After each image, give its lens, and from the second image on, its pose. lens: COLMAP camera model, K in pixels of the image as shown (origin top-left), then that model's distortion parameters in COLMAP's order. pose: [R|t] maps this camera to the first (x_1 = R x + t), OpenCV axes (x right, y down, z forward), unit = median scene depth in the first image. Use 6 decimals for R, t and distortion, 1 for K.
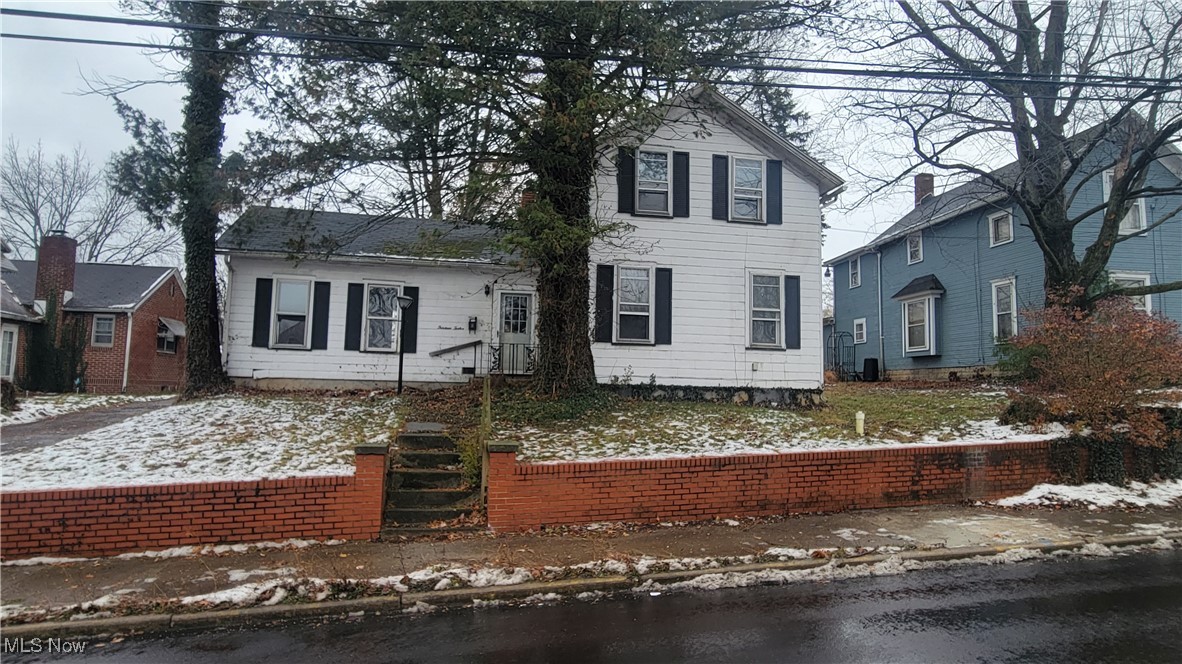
lens RADIAL K [[481.2, 0, 591.0], [0, 481.2, 332.0], [0, 0, 1]] dist [0.001090, -0.000043]
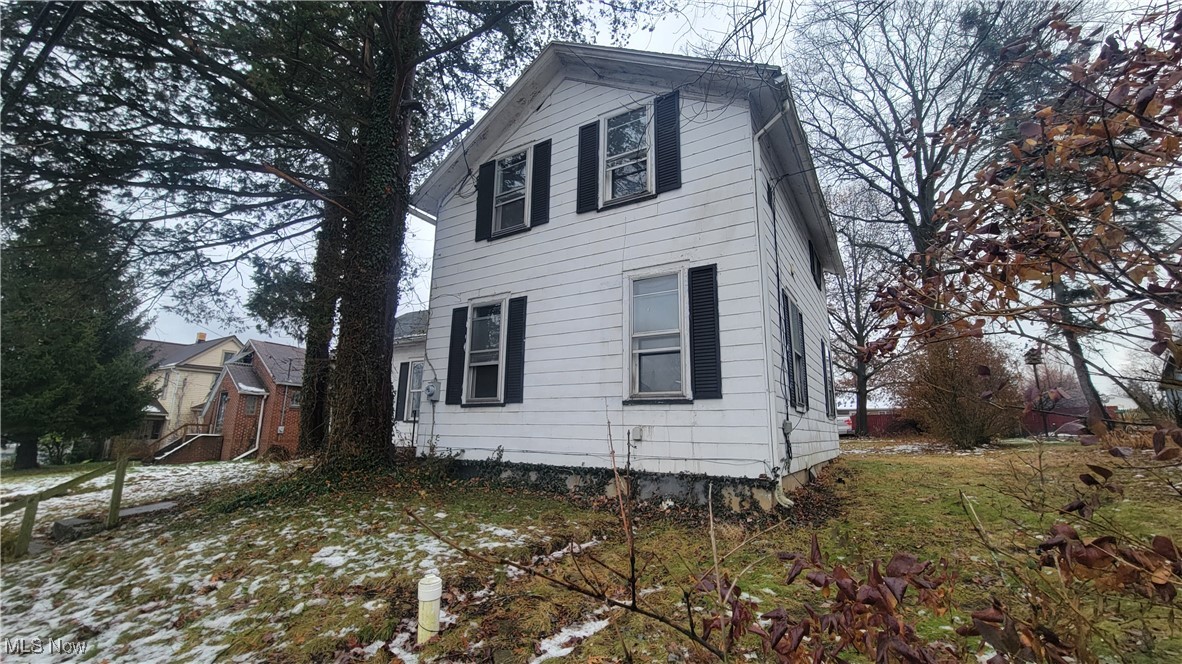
lens RADIAL K [[481.2, 0, 591.0], [0, 481.2, 332.0], [0, 0, 1]] dist [0.001090, -0.000043]
pose [[0.767178, -0.145766, -0.624652, 0.673117], [0.047881, 0.984133, -0.170848, 0.047949], [0.639645, 0.101162, 0.761985, 0.511027]]
